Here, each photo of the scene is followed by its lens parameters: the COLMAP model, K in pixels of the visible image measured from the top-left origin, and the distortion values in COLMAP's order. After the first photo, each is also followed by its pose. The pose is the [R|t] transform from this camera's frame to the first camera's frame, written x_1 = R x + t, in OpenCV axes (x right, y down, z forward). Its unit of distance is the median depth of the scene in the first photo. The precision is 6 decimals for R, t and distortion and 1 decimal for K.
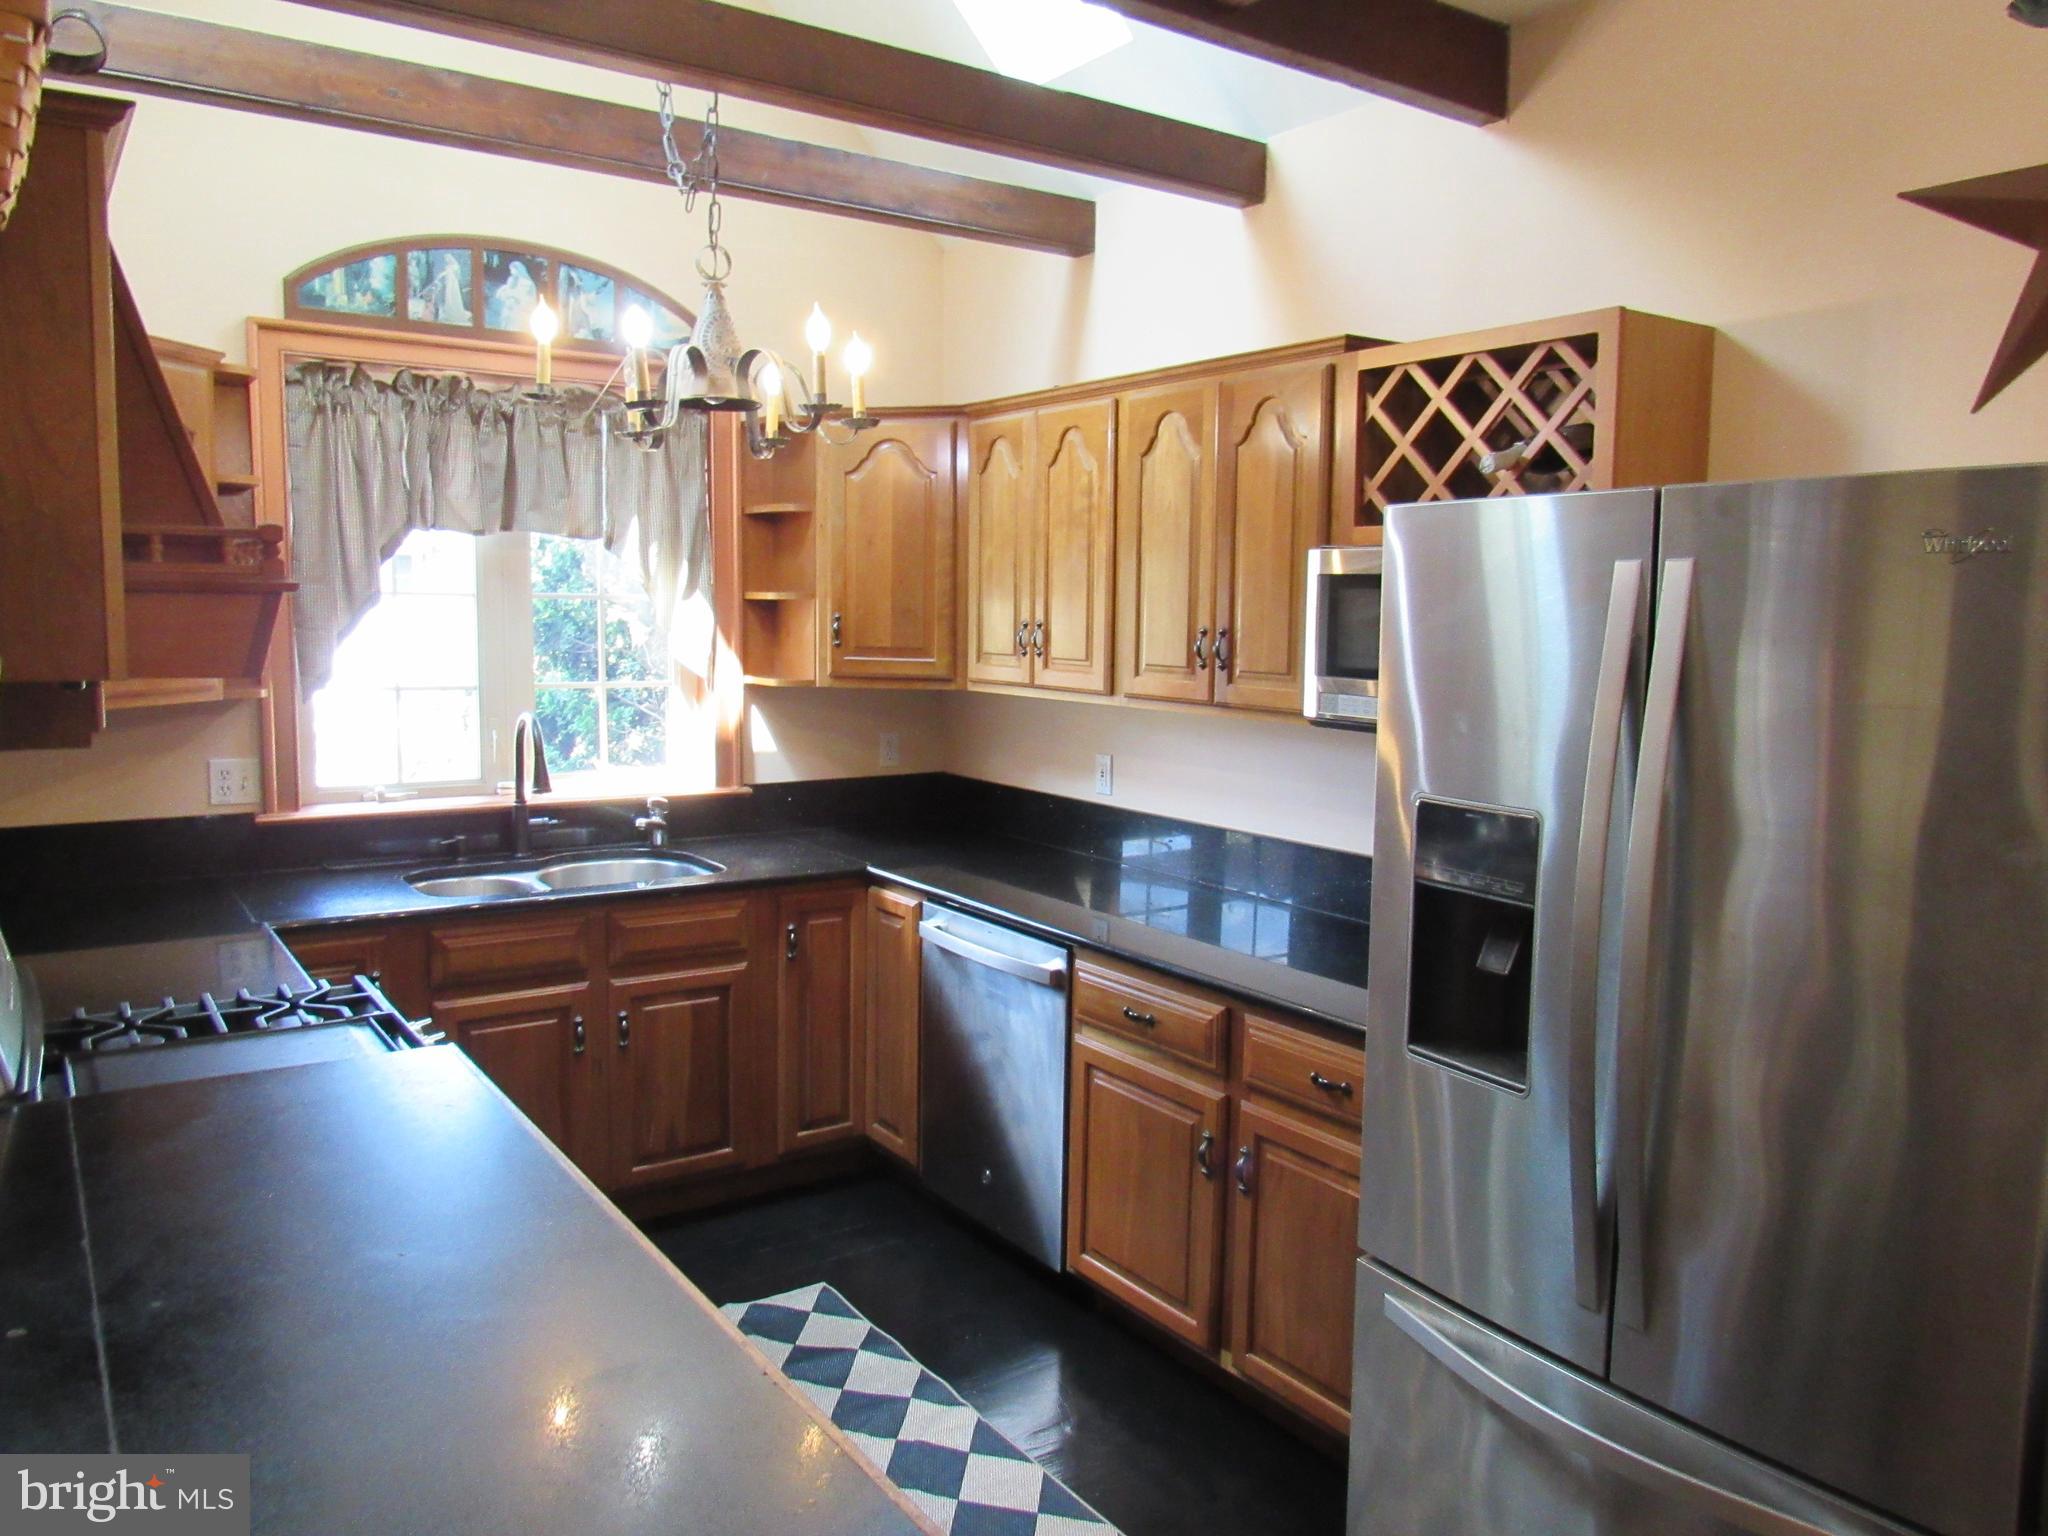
lens RADIAL K [[1461.9, 0, 1022.1], [0, 1461.9, 765.2], [0, 0, 1]] dist [-0.020668, -0.001196]
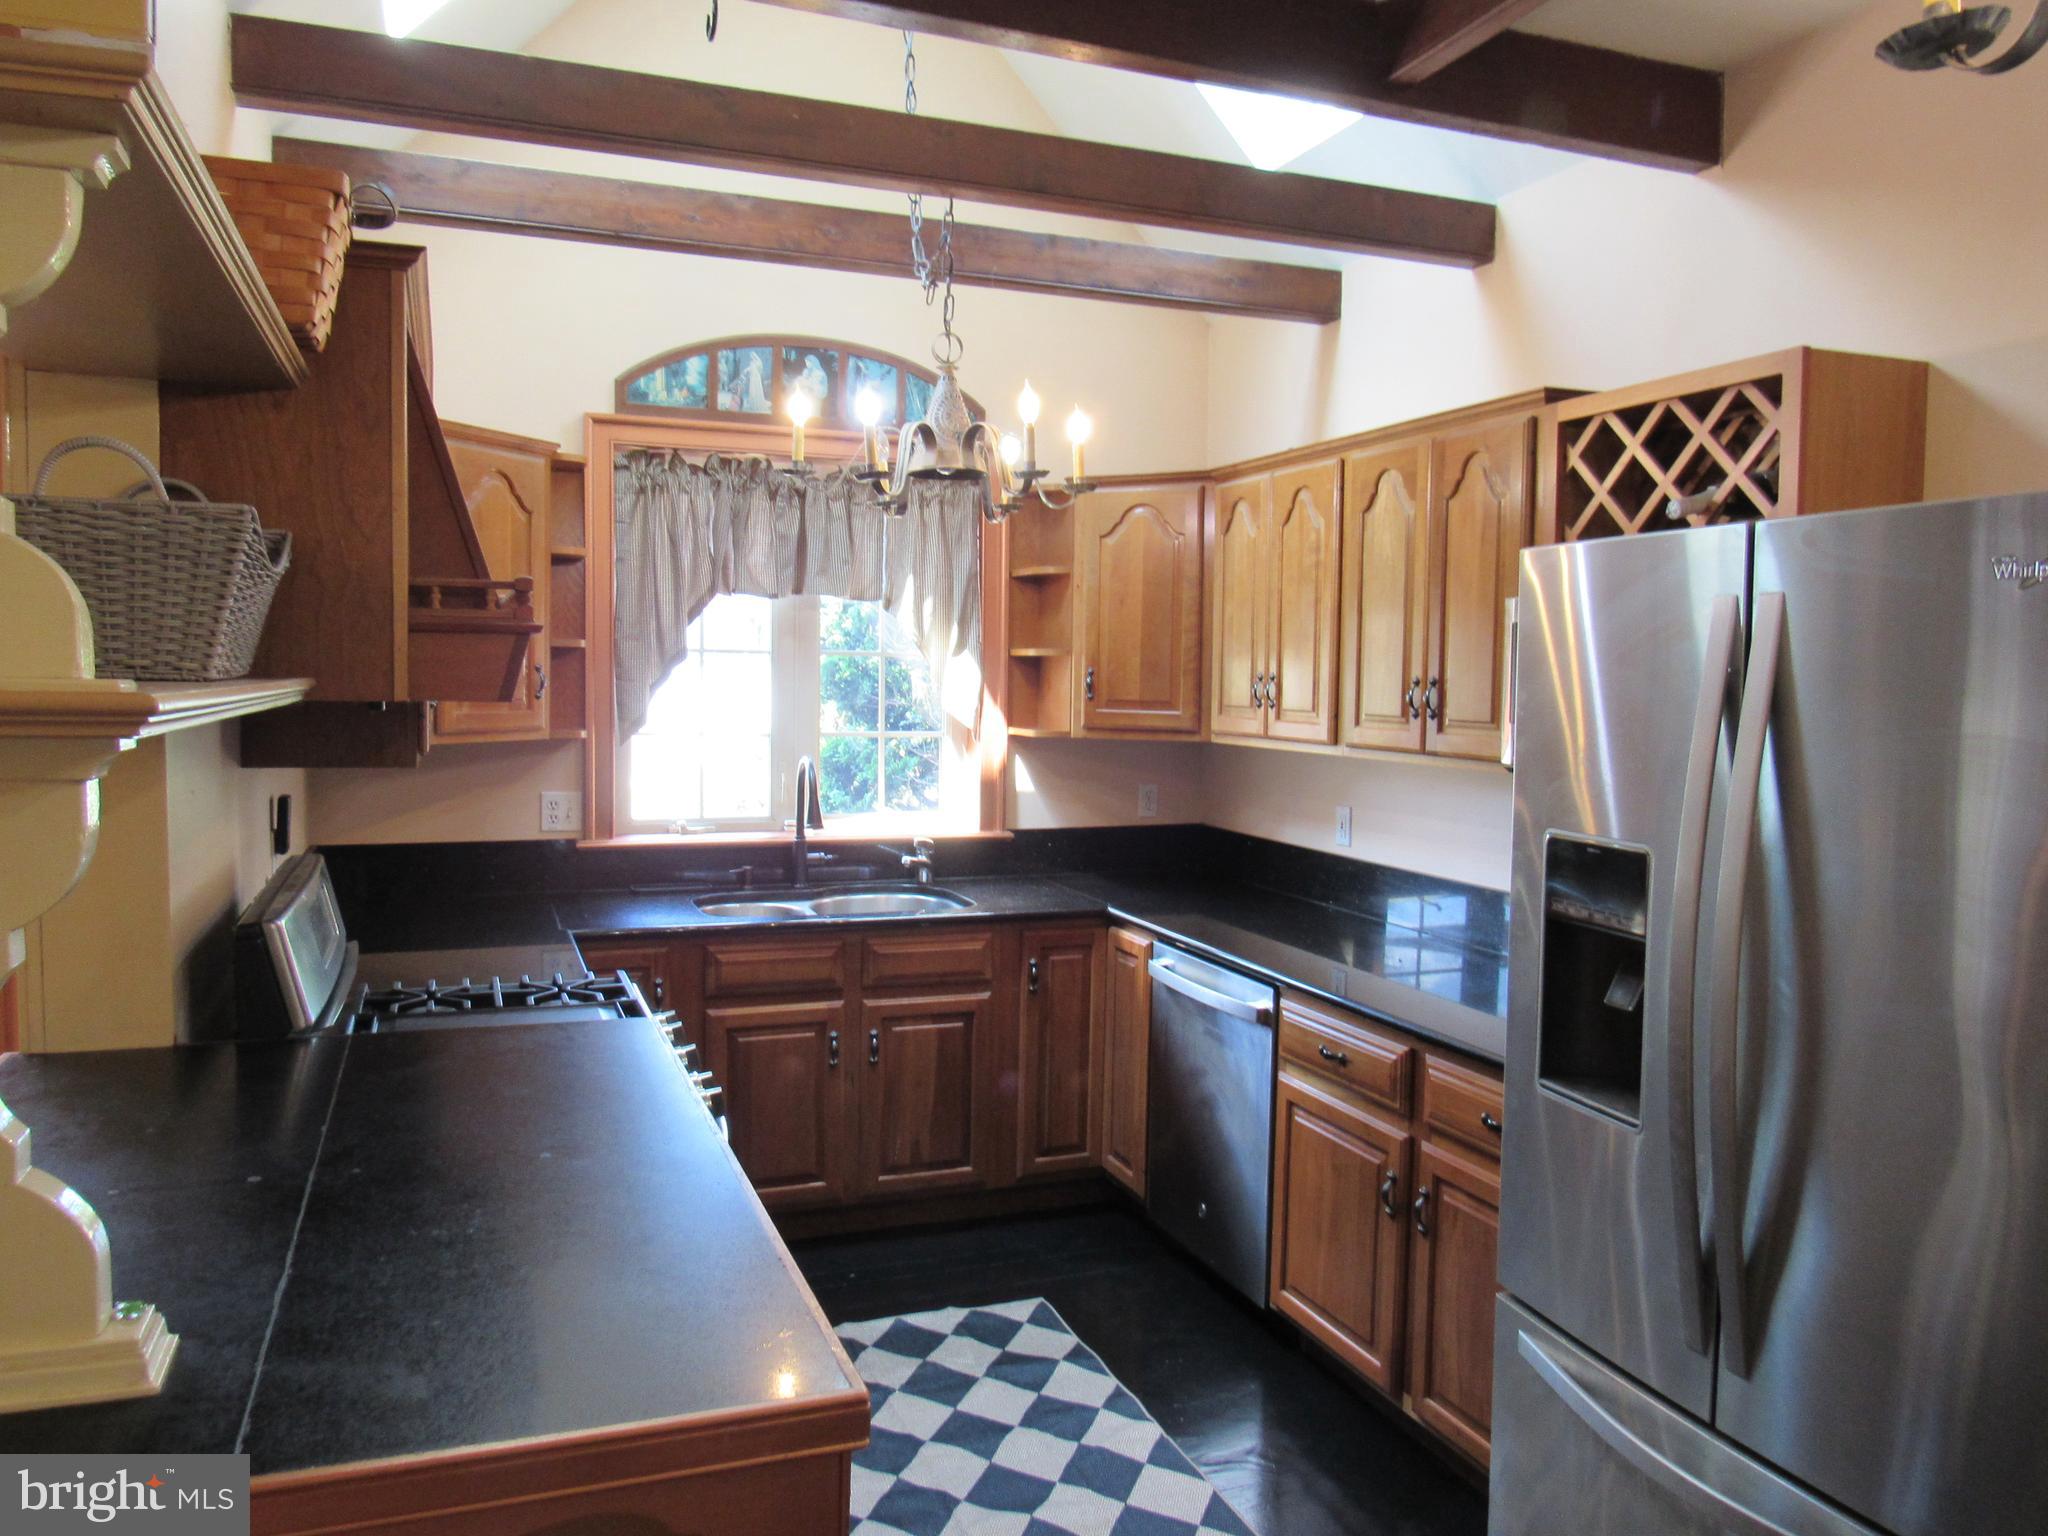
lens RADIAL K [[1461.9, 0, 1027.0], [0, 1461.9, 768.2], [0, 0, 1]] dist [-0.020668, -0.001196]
pose [[0.971966, 0.015657, -0.234601, 0.101812], [-0.026591, 0.998699, -0.043514, 0.020255], [0.233614, 0.048533, 0.971117, -0.047436]]
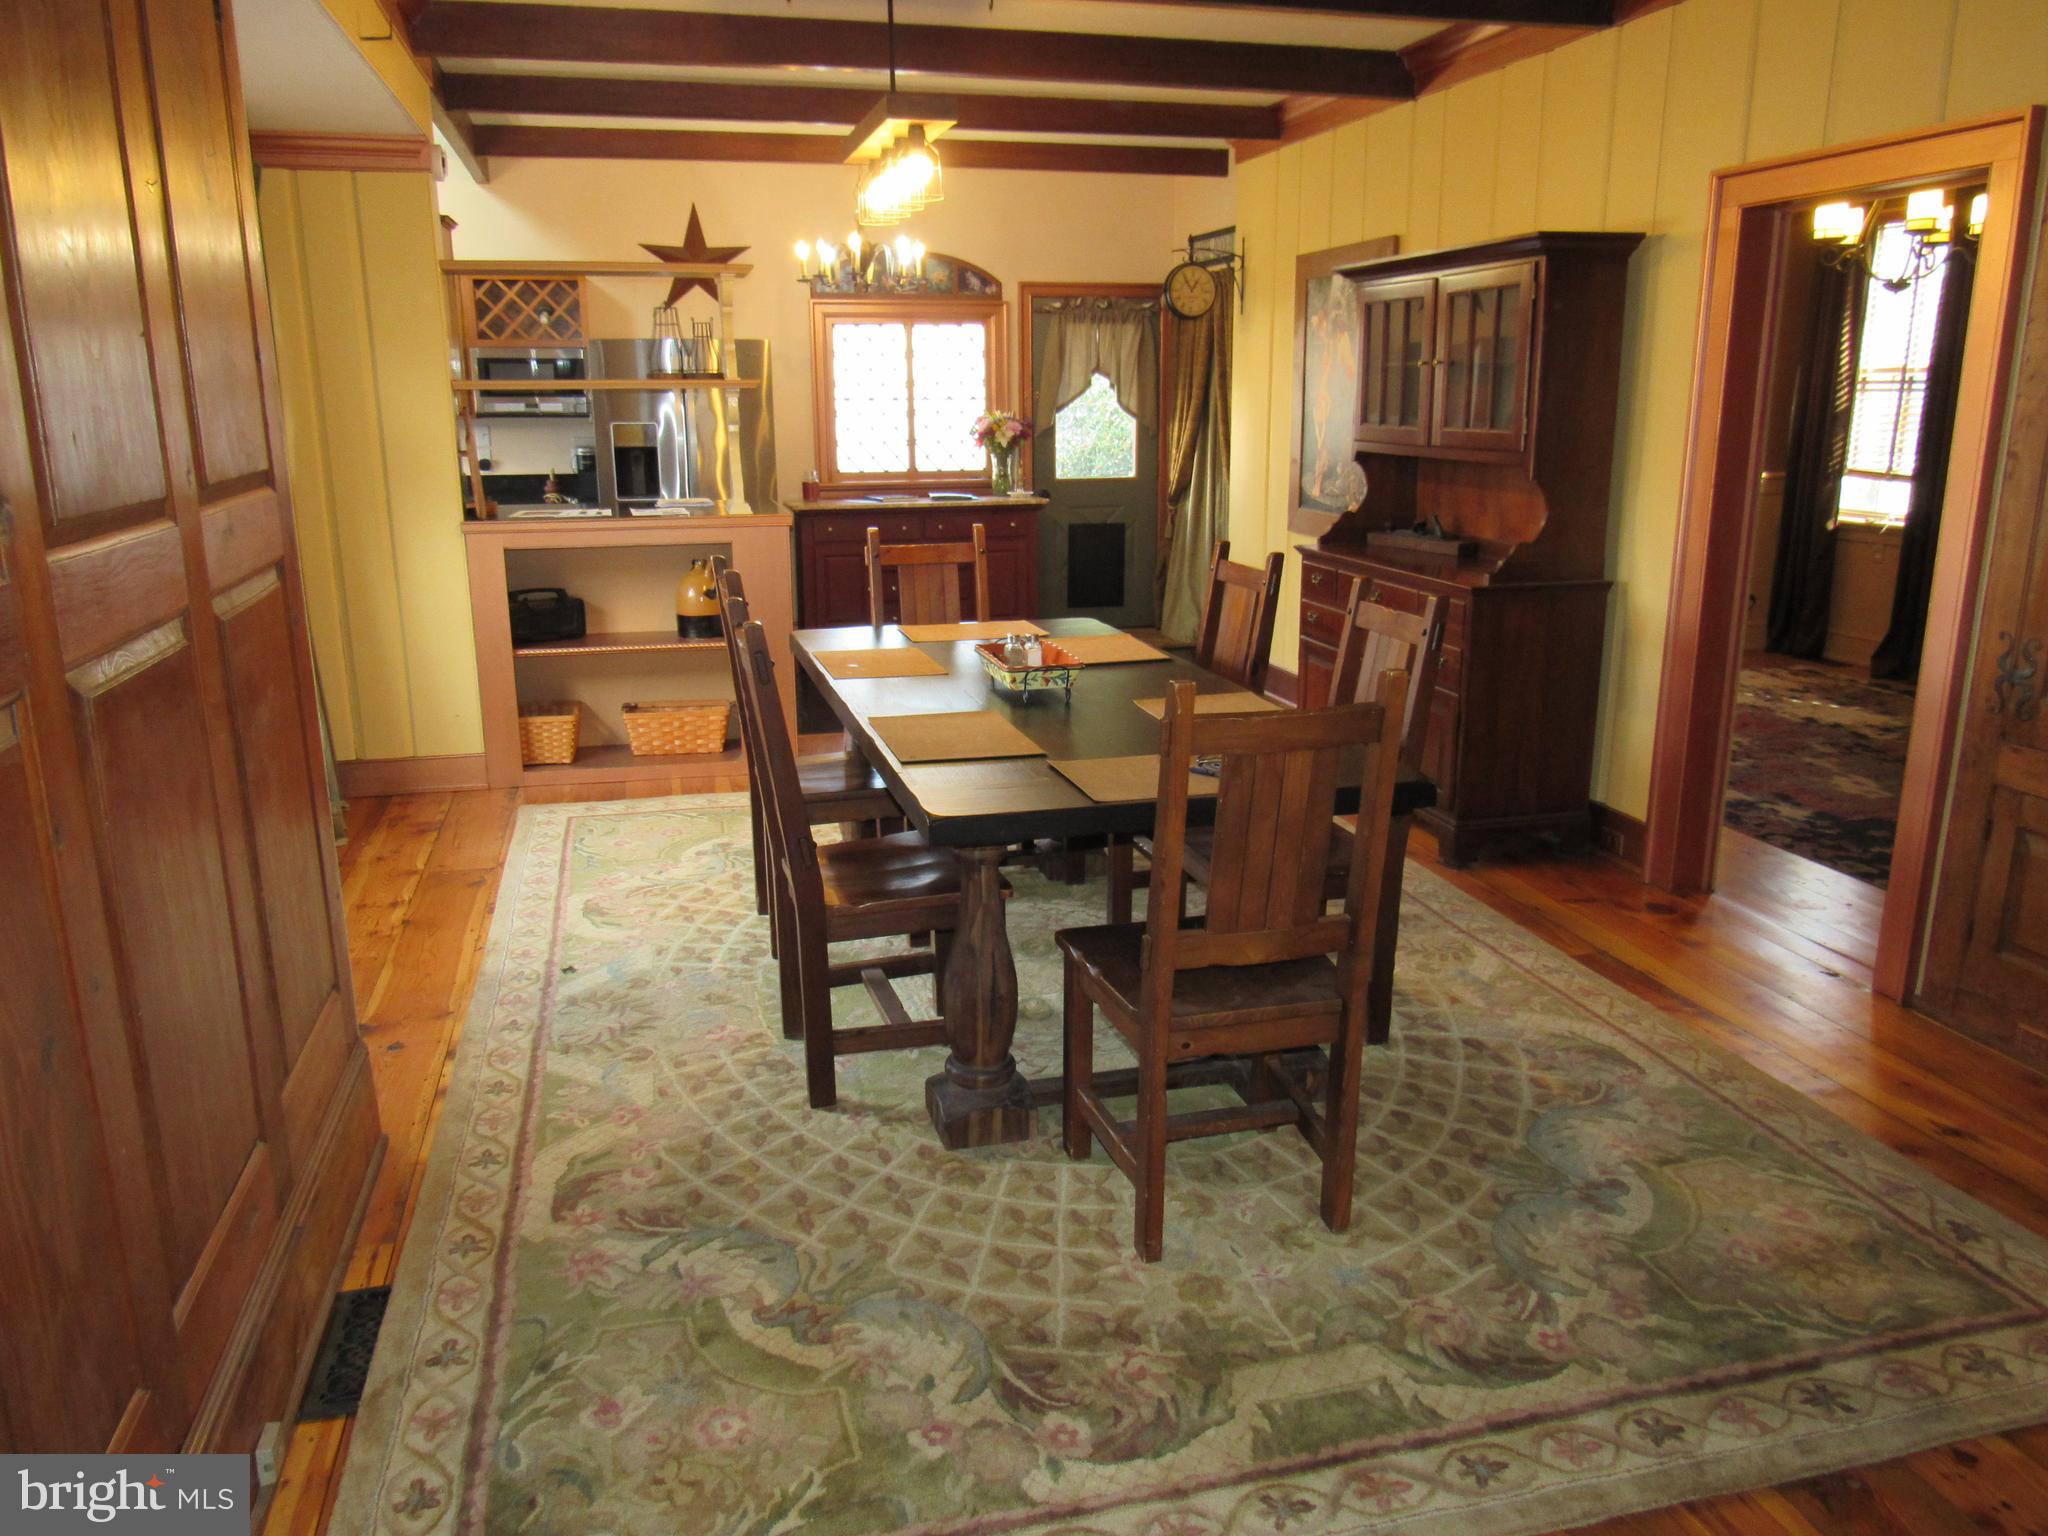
lens RADIAL K [[1461.9, 0, 1009.0], [0, 1461.9, 756.3], [0, 0, 1]] dist [-0.020668, -0.001196]
pose [[0.352234, -0.246979, 0.902736, -1.817066], [0.113494, 0.968706, 0.220744, 0.085934], [-0.929005, 0.024701, 0.369241, -0.771108]]
